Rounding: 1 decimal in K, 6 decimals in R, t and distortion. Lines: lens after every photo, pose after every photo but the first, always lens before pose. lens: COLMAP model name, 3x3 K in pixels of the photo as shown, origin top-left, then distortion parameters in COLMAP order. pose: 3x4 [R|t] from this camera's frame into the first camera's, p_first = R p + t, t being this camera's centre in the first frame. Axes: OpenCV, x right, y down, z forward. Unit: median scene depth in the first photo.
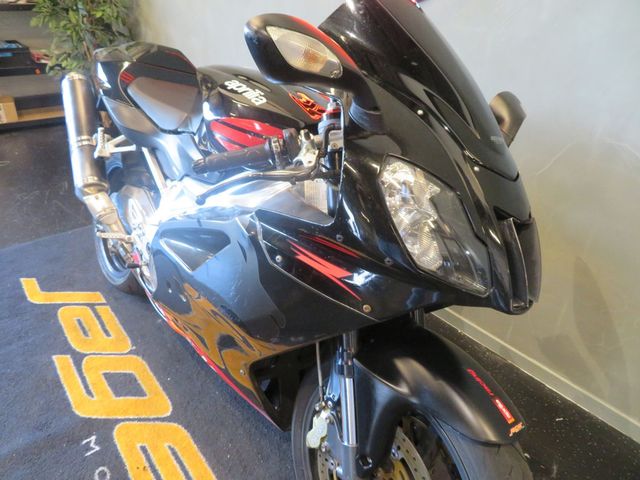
lens RADIAL K [[459.0, 0, 315.8], [0, 459.0, 239.4], [0, 0, 1]] dist [-0.020655, 0.019293]
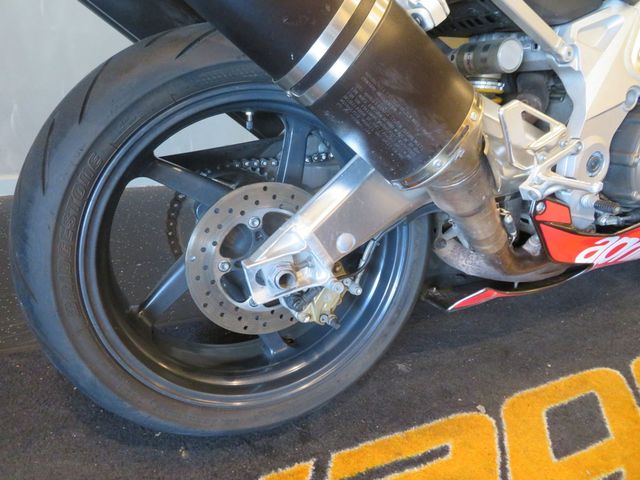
lens RADIAL K [[459.0, 0, 317.3], [0, 459.0, 239.0], [0, 0, 1]] dist [-0.020655, 0.019293]
pose [[0.282699, -0.511683, 0.811333, -0.937082], [0.385232, 0.835189, 0.392499, -0.237706], [-0.878452, 0.201593, 0.433224, 1.093738]]
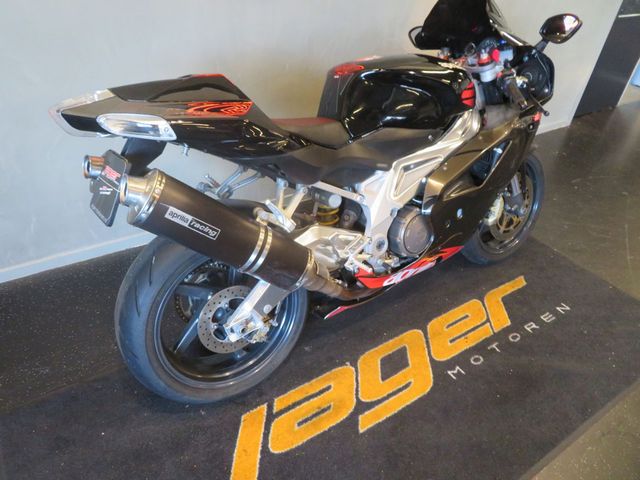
lens RADIAL K [[459.0, 0, 323.8], [0, 459.0, 242.4], [0, 0, 1]] dist [-0.020655, 0.019293]
pose [[0.074044, -0.610510, 0.788540, -1.263004], [0.407171, 0.740309, 0.534935, -0.639510], [-0.910346, 0.281462, 0.303397, 0.807935]]
